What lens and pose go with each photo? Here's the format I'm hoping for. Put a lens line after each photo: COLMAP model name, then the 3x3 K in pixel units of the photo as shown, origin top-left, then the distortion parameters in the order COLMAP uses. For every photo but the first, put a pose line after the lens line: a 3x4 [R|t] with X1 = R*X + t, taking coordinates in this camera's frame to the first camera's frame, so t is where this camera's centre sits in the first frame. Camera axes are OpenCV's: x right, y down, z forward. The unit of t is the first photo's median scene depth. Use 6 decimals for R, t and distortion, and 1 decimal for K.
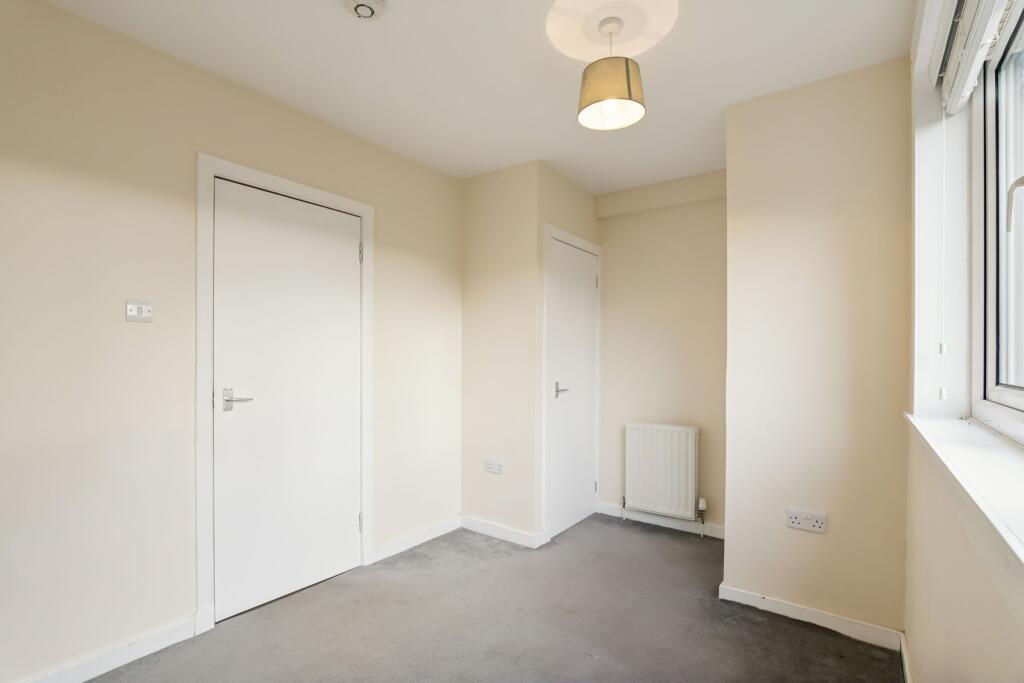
lens RADIAL K [[485.8, 0, 513.9], [0, 485.8, 357.8], [0, 0, 1]] dist [-0.012757, 0.000714]
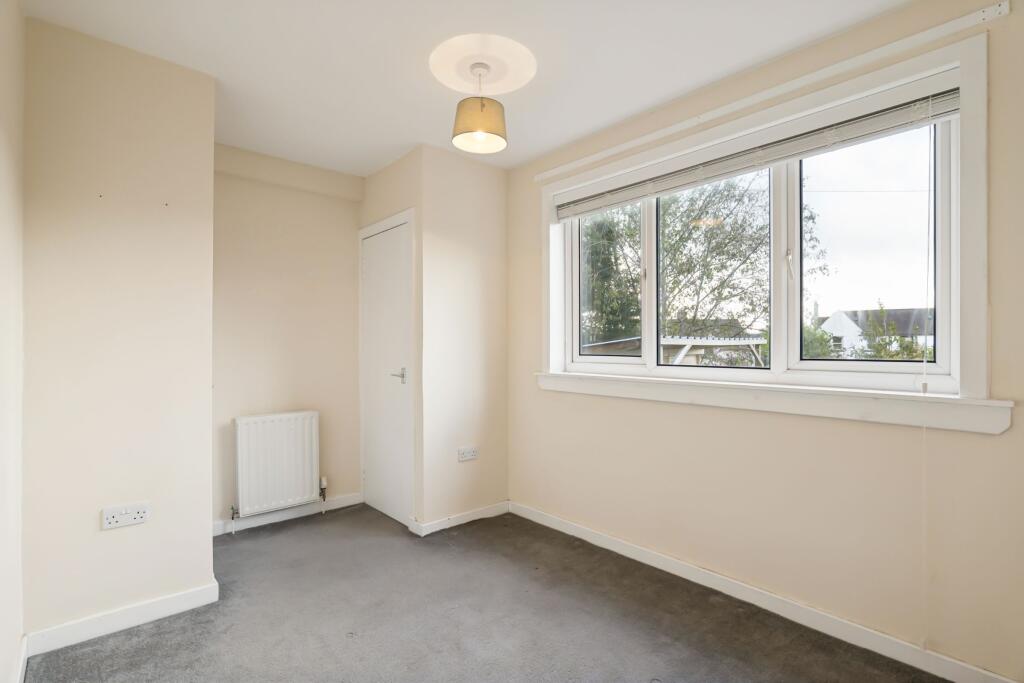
lens RADIAL K [[475.7, 0, 512.0], [0, 475.7, 341.5], [0, 0, 1]] dist [-0.012680, -0.000250]
pose [[0.213466, -0.005418, 0.976935, -0.525930], [-0.000036, 0.999985, 0.005553, -0.009499], [-0.976950, -0.001220, 0.213463, 0.373756]]
